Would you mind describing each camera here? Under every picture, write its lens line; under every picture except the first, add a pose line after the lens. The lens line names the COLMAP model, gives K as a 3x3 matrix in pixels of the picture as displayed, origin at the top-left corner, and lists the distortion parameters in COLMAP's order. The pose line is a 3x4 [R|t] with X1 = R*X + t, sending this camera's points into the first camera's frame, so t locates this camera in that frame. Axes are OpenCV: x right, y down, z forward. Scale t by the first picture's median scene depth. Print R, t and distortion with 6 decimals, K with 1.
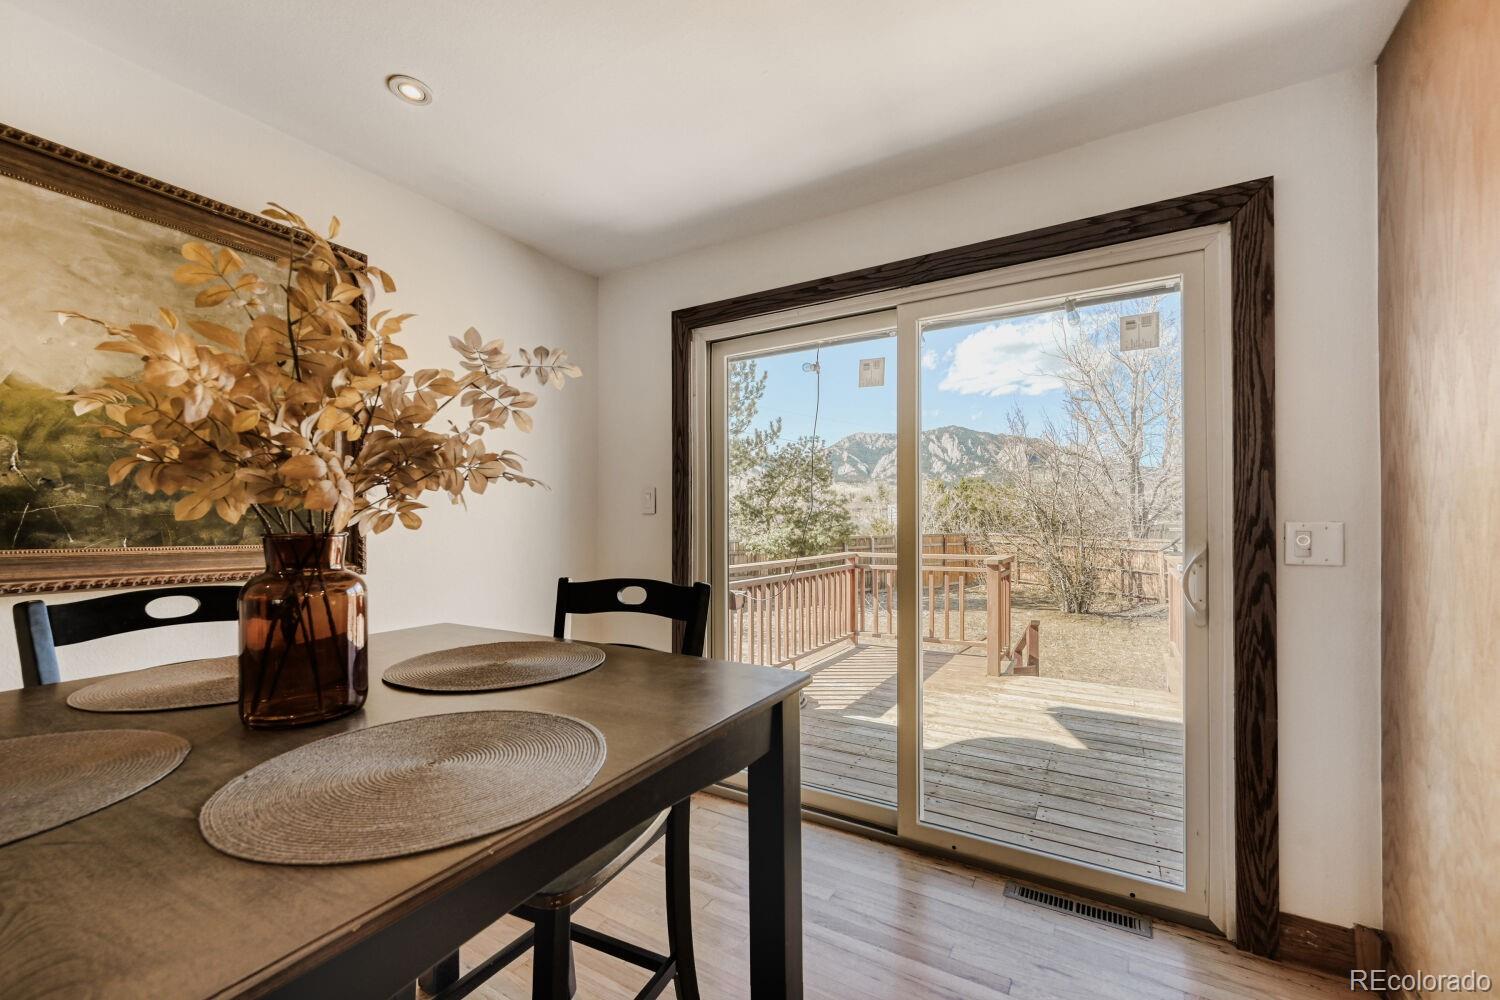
lens RADIAL K [[598.6, 0, 732.9], [0, 598.6, 517.0], [0, 0, 1]] dist [-0.000871, 0.000686]
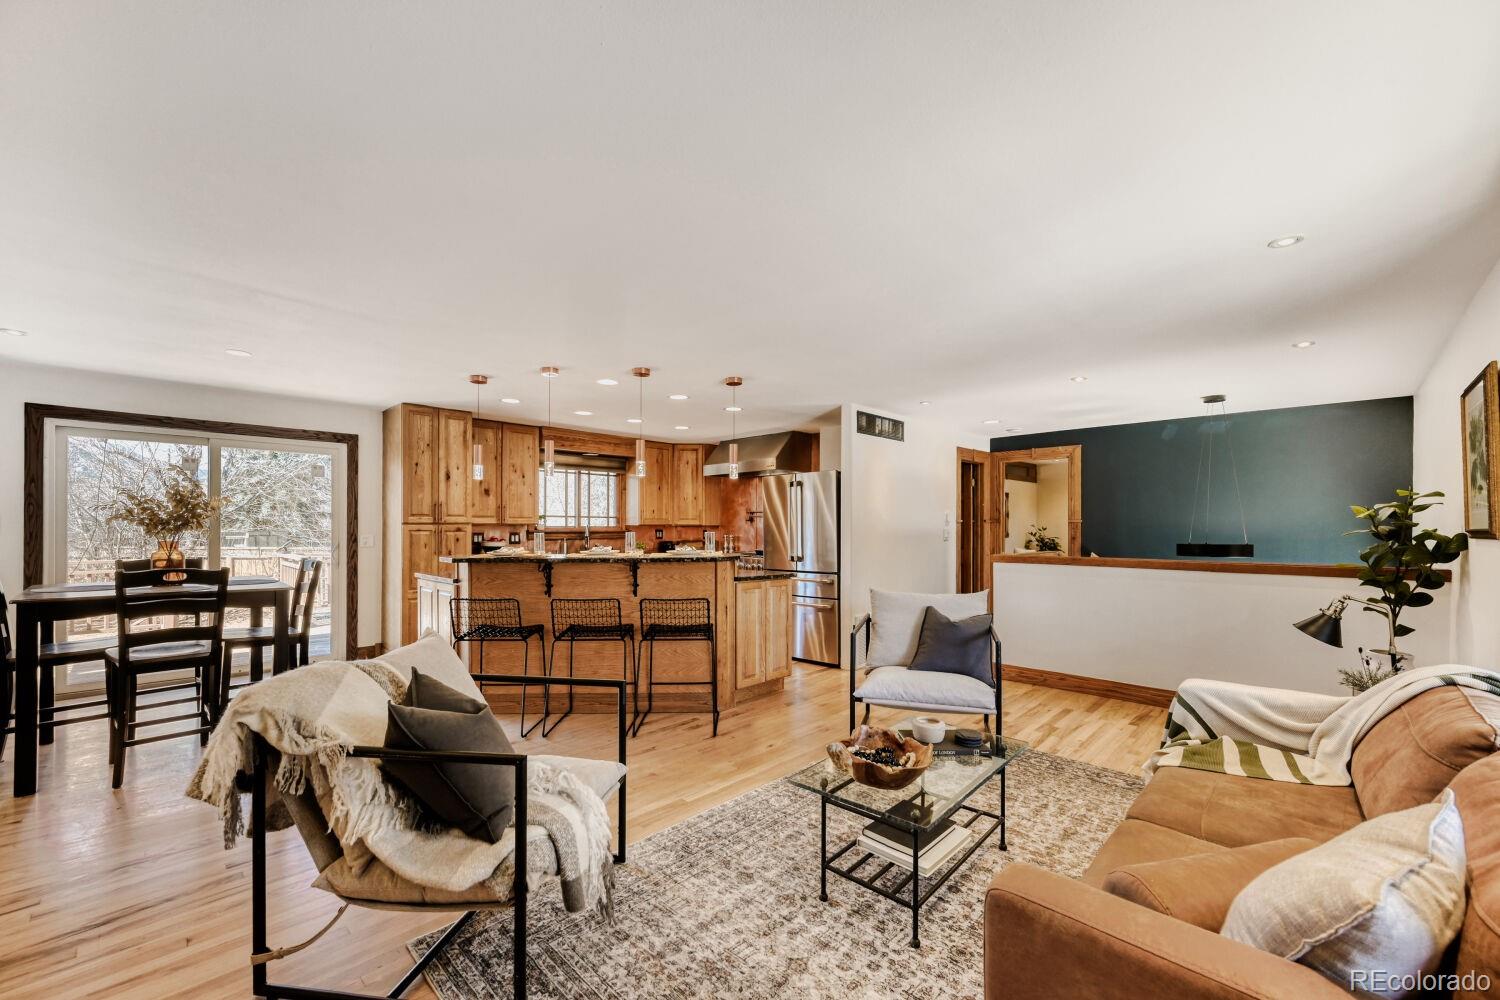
lens RADIAL K [[598.6, 0, 742.9], [0, 598.6, 522.3], [0, 0, 1]] dist [-0.000871, 0.000686]
pose [[0.225060, 0.014117, 0.974243, -1.220326], [-0.011774, 0.999861, -0.011769, -0.031744], [-0.974274, -0.008822, 0.225195, -1.209897]]
